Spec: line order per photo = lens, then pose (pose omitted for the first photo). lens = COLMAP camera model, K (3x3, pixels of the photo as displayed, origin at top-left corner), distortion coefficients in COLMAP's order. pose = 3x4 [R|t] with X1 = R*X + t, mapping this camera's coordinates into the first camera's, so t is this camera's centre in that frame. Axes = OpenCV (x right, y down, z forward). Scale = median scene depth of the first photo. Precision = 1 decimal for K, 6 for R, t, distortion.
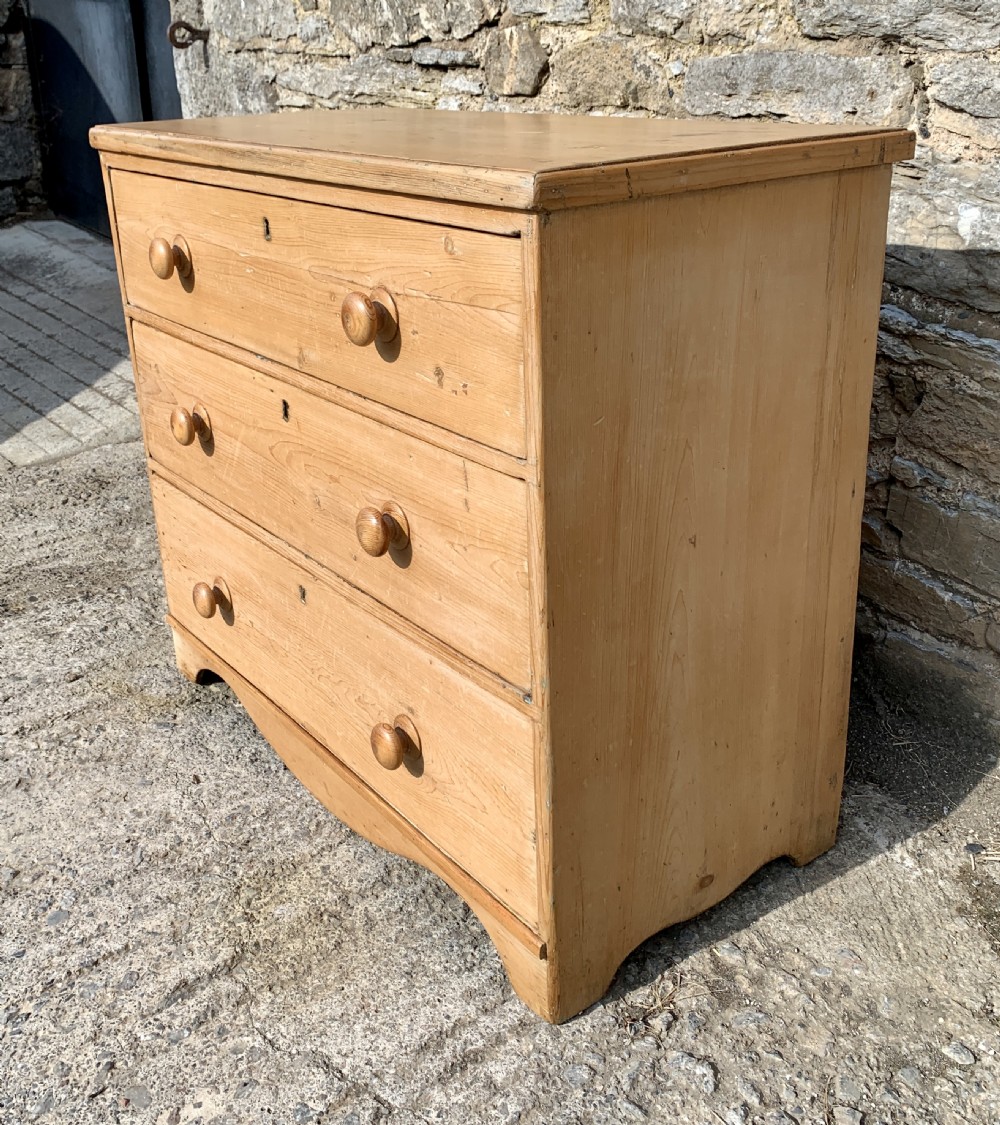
lens RADIAL K [[1174.2, 0, 499.2], [0, 1174.2, 466.5], [0, 0, 1]] dist [0.005873, 0.015392]
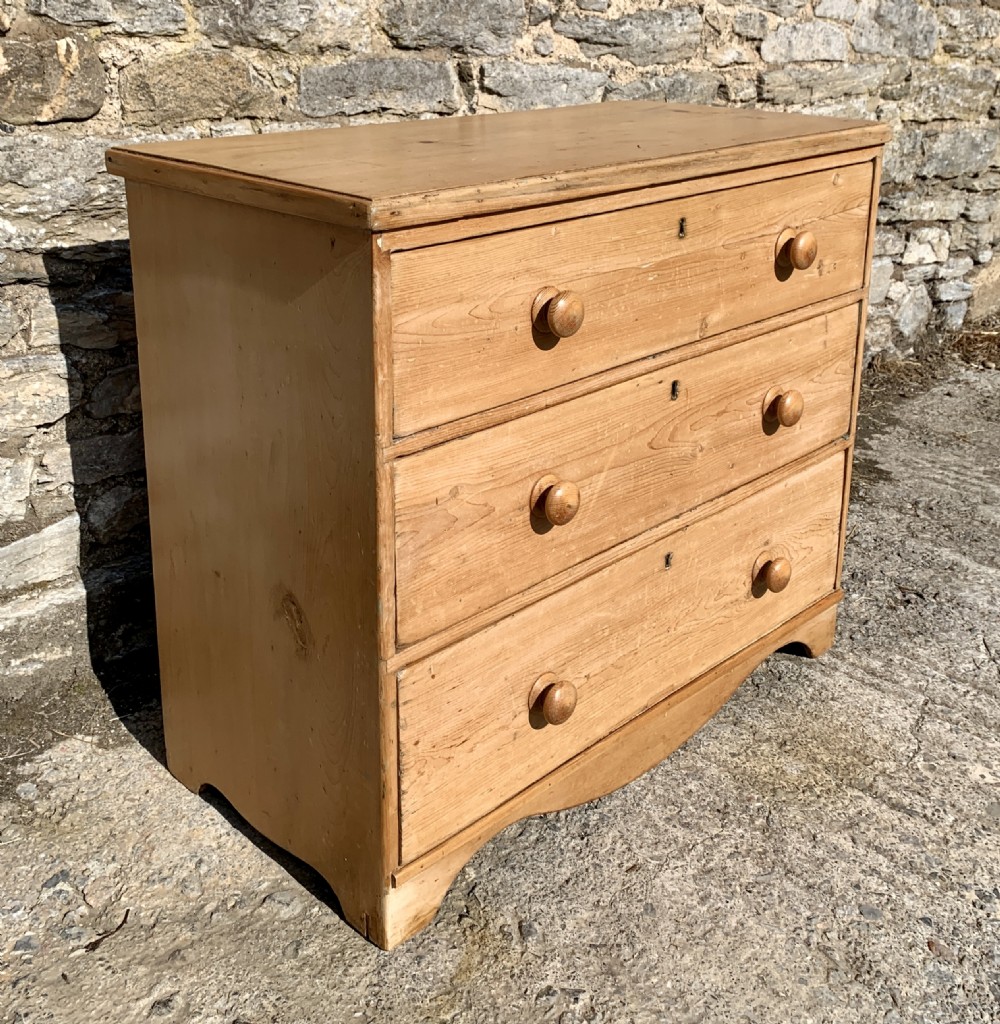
lens RADIAL K [[1200.8, 0, 499.3], [0, 1200.8, 344.6], [0, 0, 1]] dist [0.099225, -0.207222]
pose [[-0.125858, -0.254949, 0.958729, -1.125796], [0.335503, 0.898531, 0.282985, -0.420359], [-0.933594, 0.357272, -0.027551, 1.076639]]
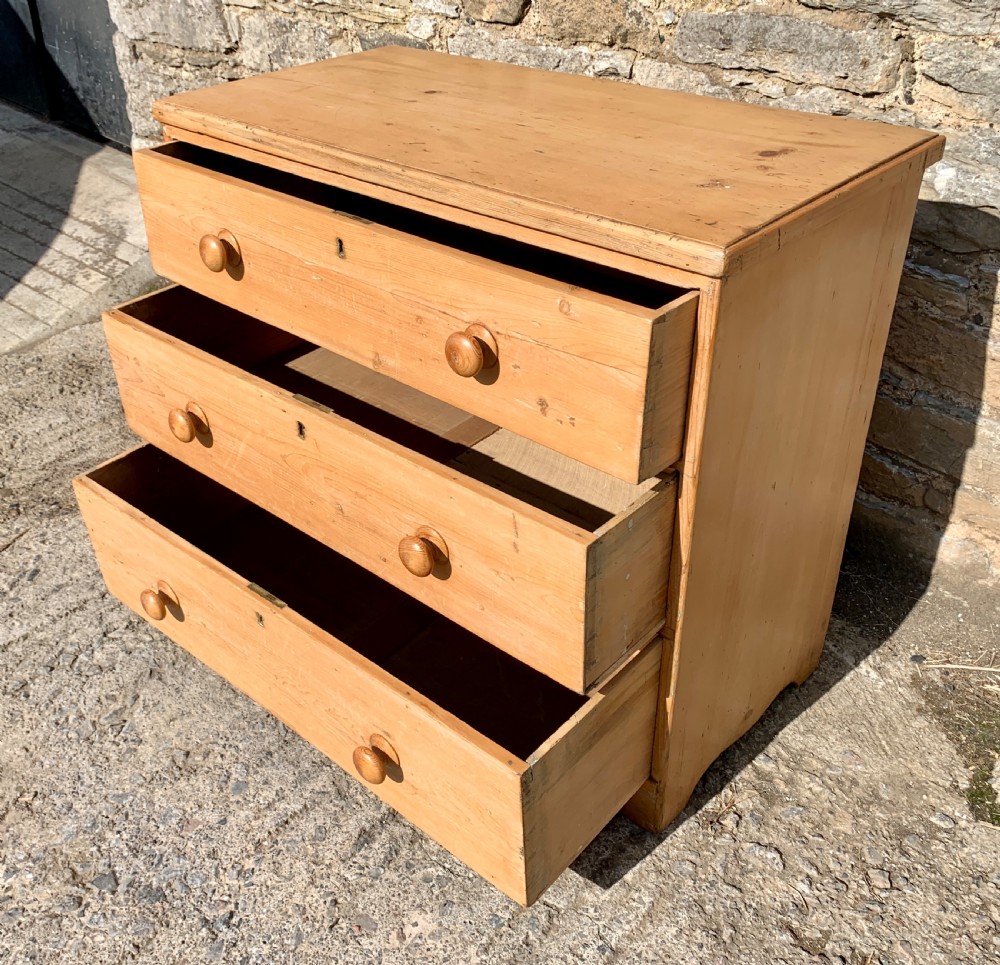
lens RADIAL K [[1056.2, 0, 432.2], [0, 1056.2, 465.5], [0, 0, 1]] dist [0.010578, 0.008830]
pose [[0.990137, -0.078770, 0.115864, -0.256764], [0.052464, 0.975272, 0.214692, -0.172282], [-0.129911, -0.206495, 0.969785, -0.047344]]
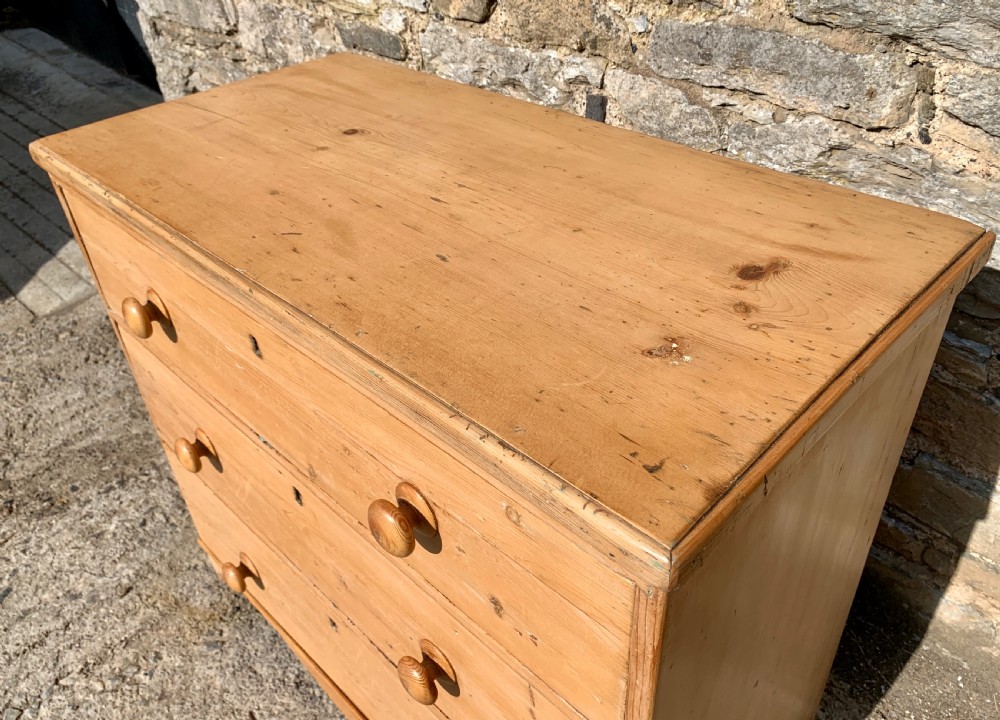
lens RADIAL K [[784.7, 0, 496.2], [0, 784.7, 337.6], [0, 0, 1]] dist [0.008195, 0.001038]
pose [[0.991023, -0.093749, 0.095313, -0.064705], [0.065196, 0.961308, 0.267649, -0.310821], [-0.116717, -0.259032, 0.958791, 0.361340]]
